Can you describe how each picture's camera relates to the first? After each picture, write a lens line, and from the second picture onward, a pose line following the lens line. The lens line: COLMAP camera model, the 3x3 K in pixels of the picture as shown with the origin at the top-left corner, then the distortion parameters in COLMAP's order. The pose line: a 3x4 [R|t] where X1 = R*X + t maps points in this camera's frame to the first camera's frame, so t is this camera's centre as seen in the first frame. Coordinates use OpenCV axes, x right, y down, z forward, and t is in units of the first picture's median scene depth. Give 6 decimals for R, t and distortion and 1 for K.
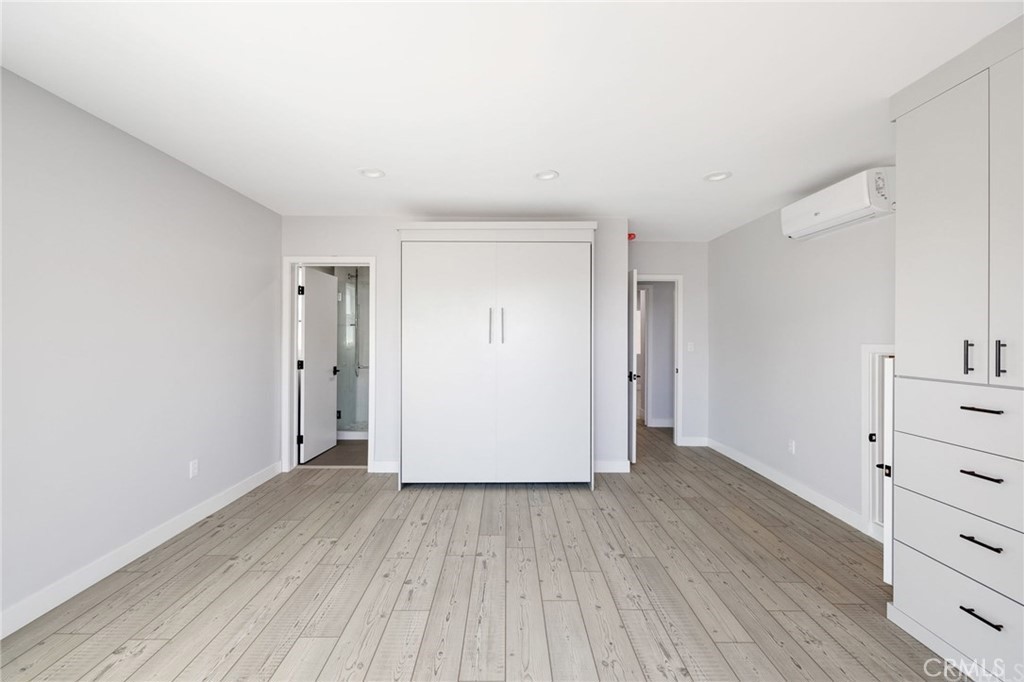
lens RADIAL K [[443.2, 0, 510.7], [0, 443.2, 339.5], [0, 0, 1]] dist [-0.001308, 0.000208]
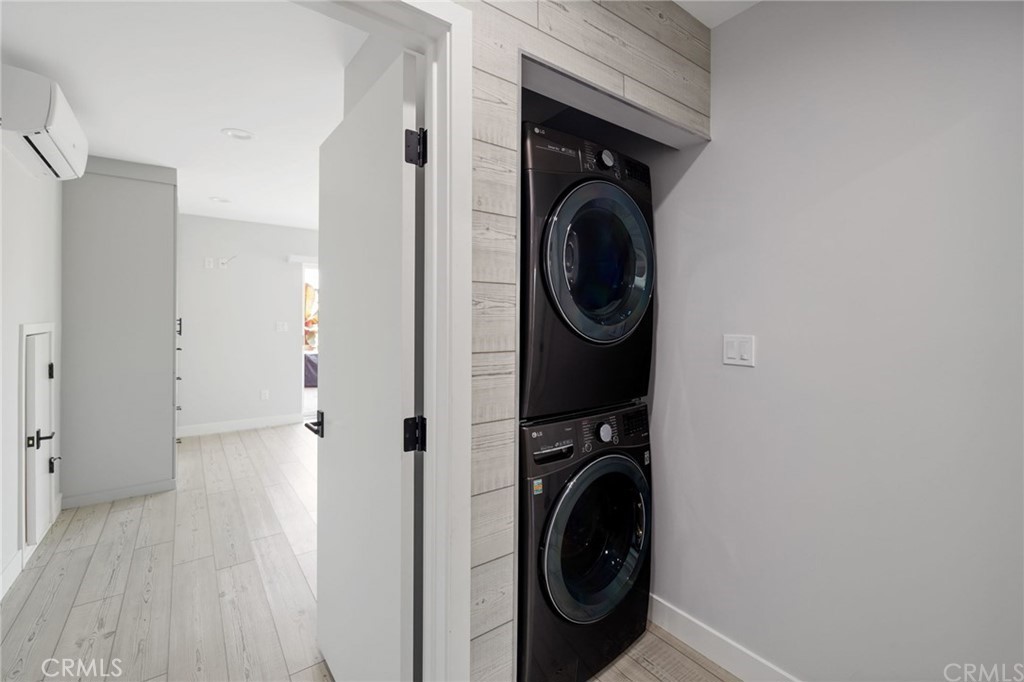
lens RADIAL K [[443.2, 0, 510.1], [0, 443.2, 332.8], [0, 0, 1]] dist [-0.001308, 0.000208]
pose [[-0.803479, 0.002606, -0.595327, 0.544586], [-0.002799, 0.999963, 0.008155, 0.017550], [0.595326, 0.008219, -0.803442, 2.009608]]
